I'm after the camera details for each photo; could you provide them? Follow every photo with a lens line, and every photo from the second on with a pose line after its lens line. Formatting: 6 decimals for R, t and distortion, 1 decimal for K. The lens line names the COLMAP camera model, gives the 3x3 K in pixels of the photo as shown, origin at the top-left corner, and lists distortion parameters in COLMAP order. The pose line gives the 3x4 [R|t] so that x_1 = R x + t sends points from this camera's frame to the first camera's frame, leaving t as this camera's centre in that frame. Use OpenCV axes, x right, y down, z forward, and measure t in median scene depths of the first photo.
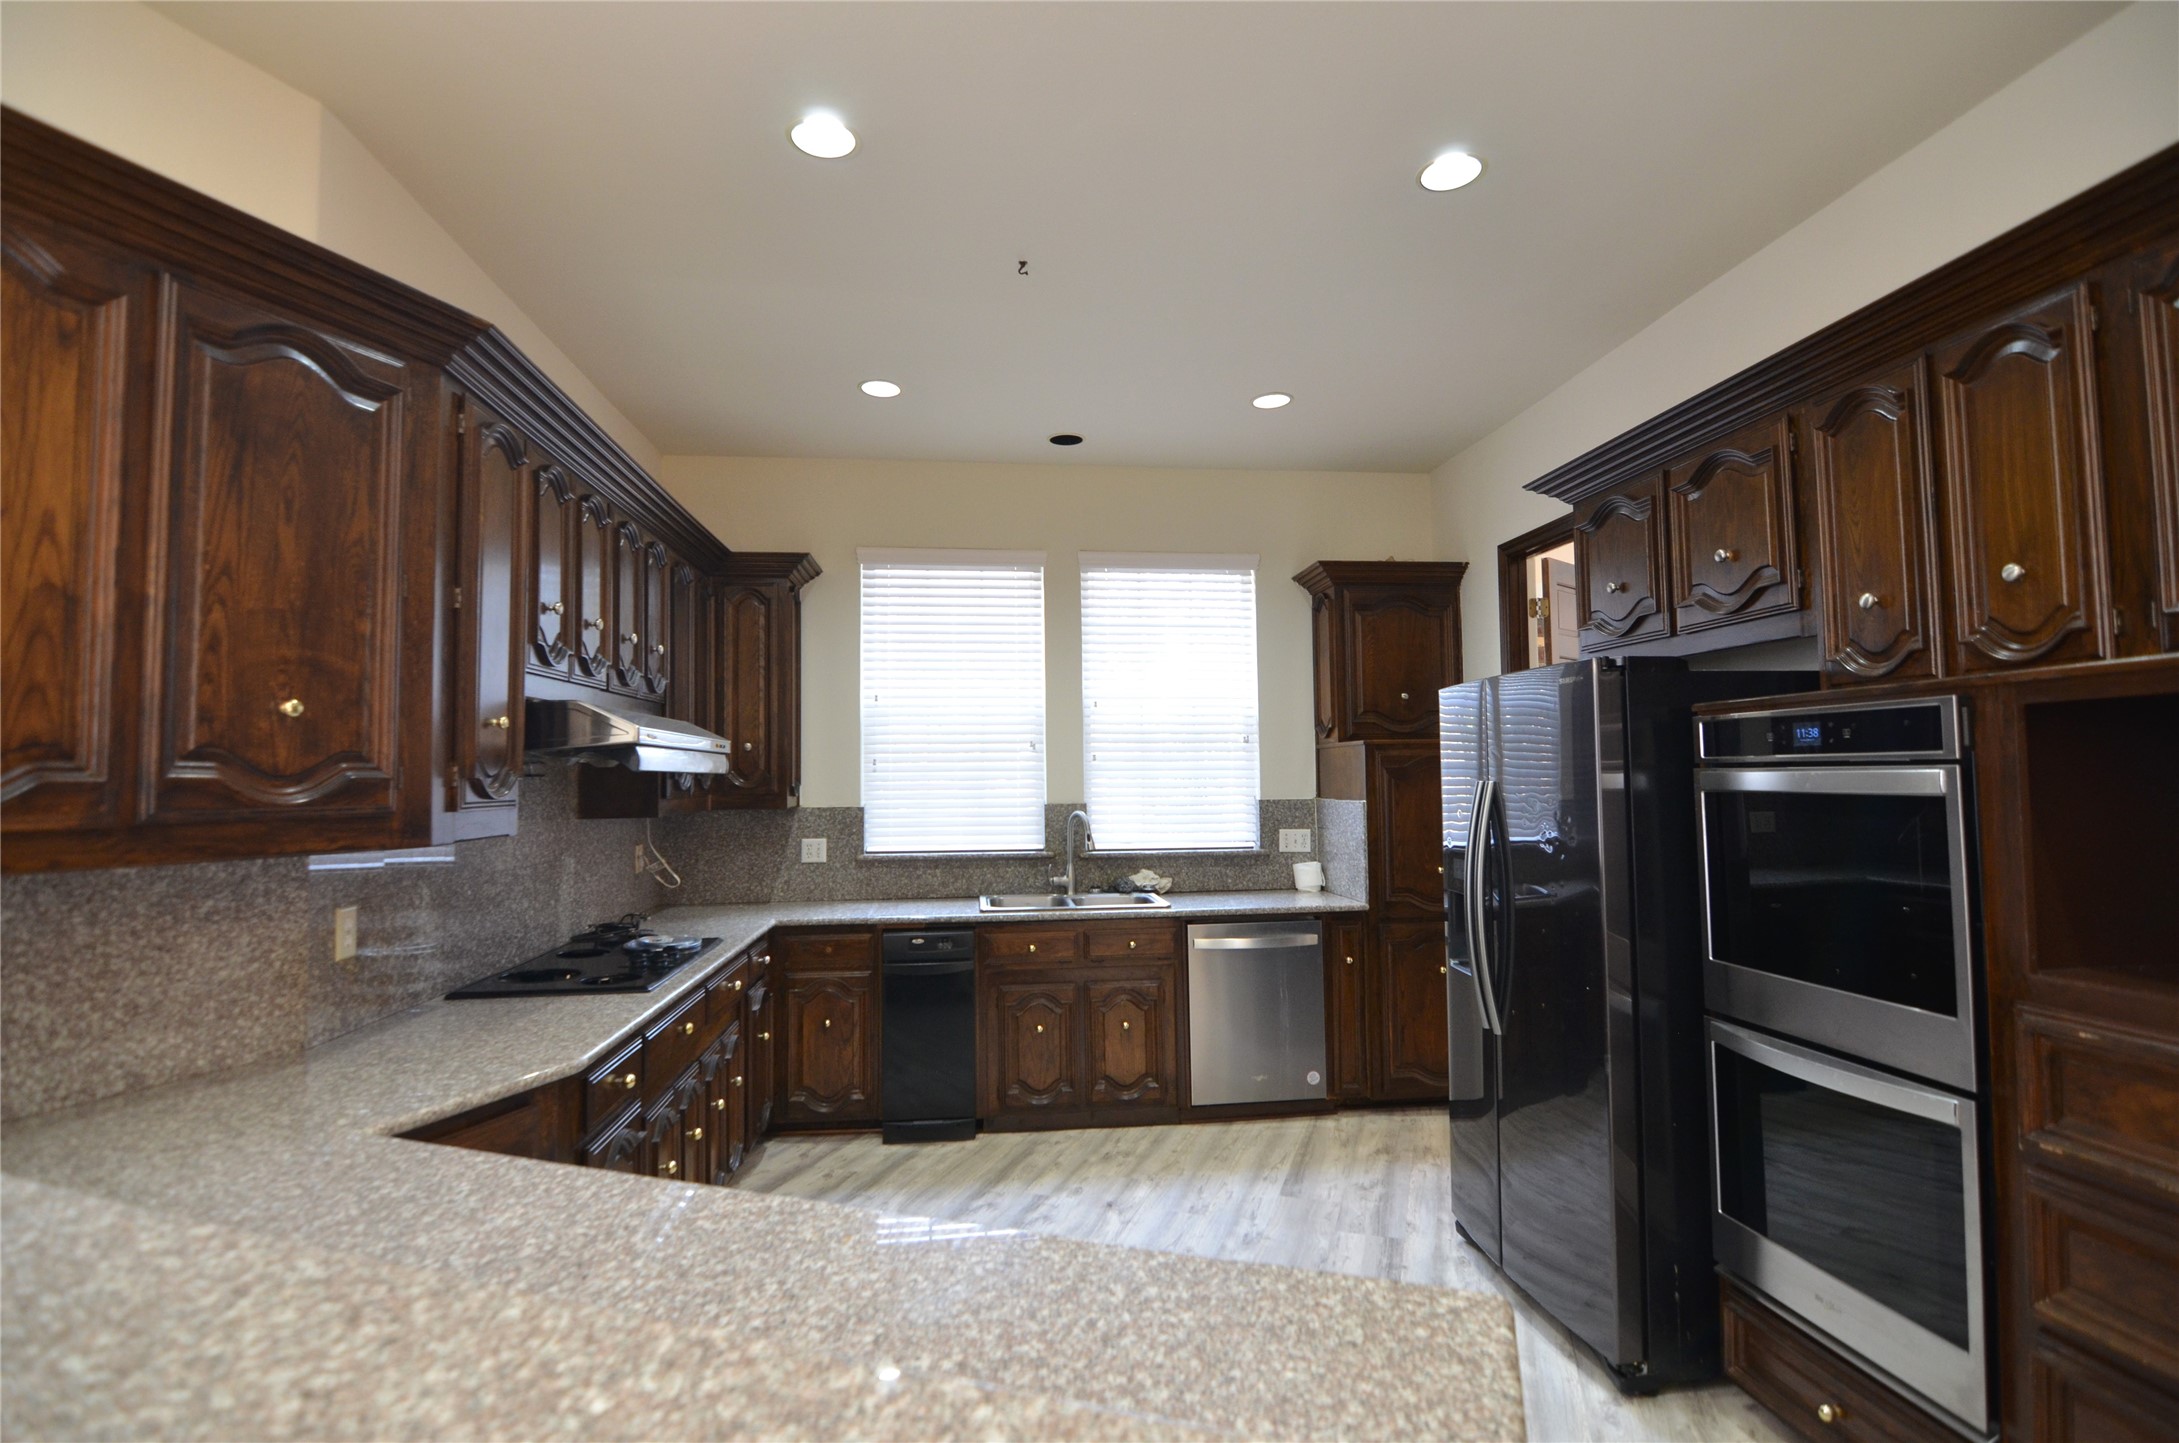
lens RADIAL K [[1043.6, 0, 1089.3], [0, 1043.6, 725.1], [0, 0, 1]] dist [-0.001305, -0.014400]
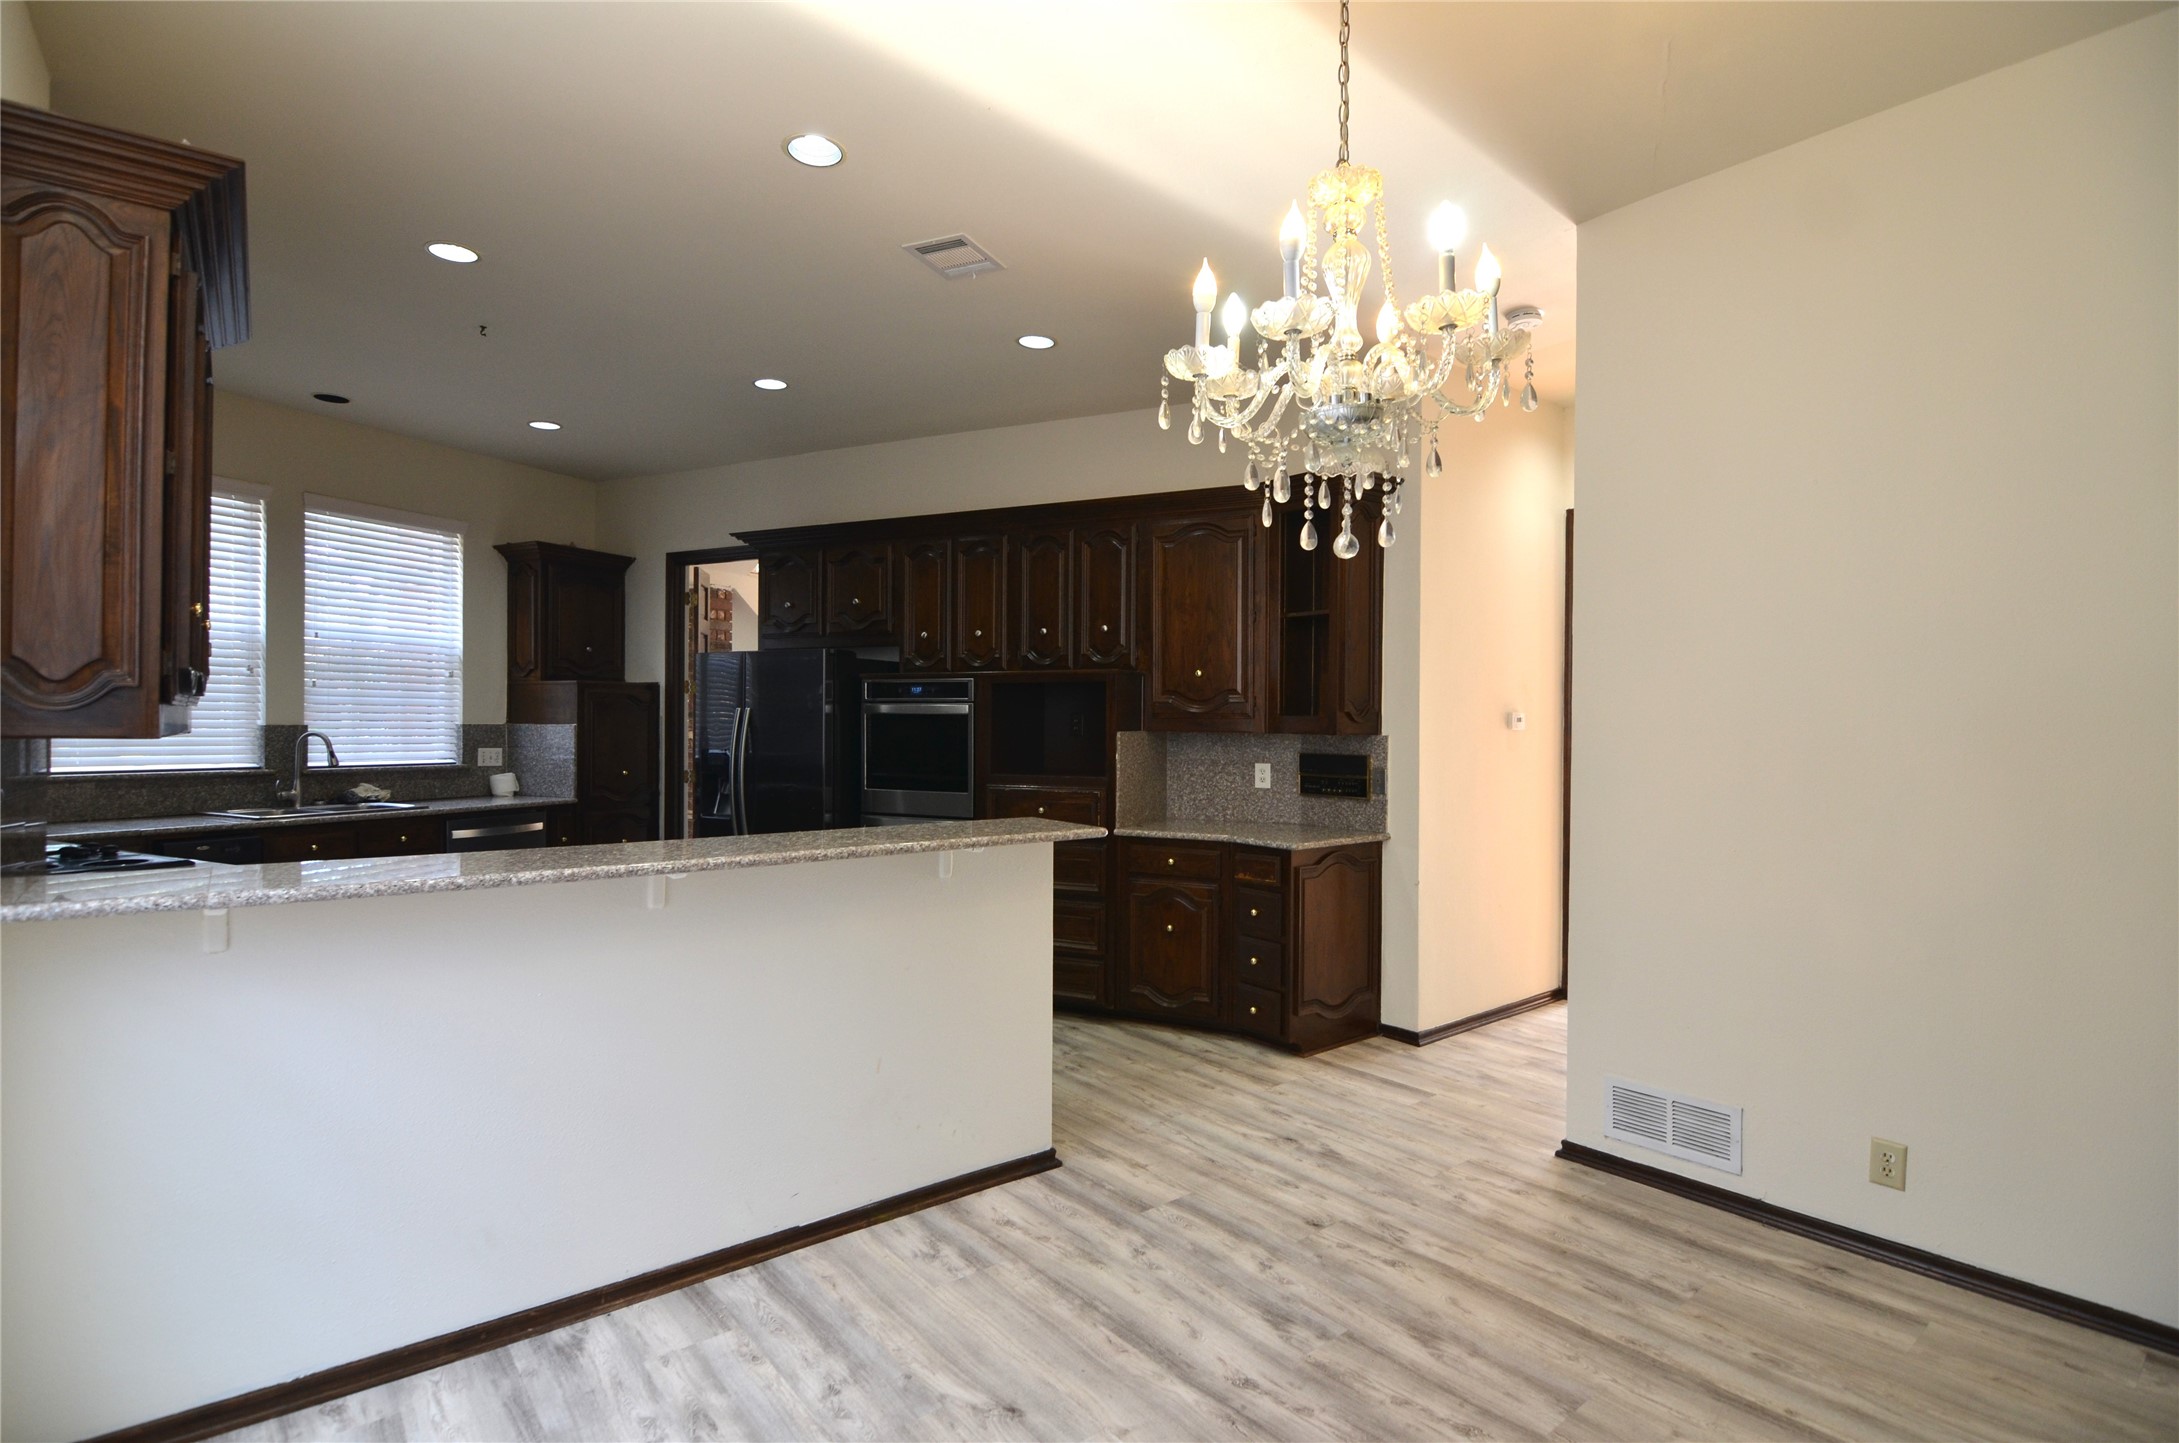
lens RADIAL K [[1043.6, 0, 1089.3], [0, 1043.6, 725.1], [0, 0, 1]] dist [-0.001305, -0.014400]
pose [[0.531686, 0.014246, 0.846822, -0.501507], [-0.055294, 0.998309, 0.017923, 0.010667], [-0.845135, -0.056354, 0.531575, -0.282207]]
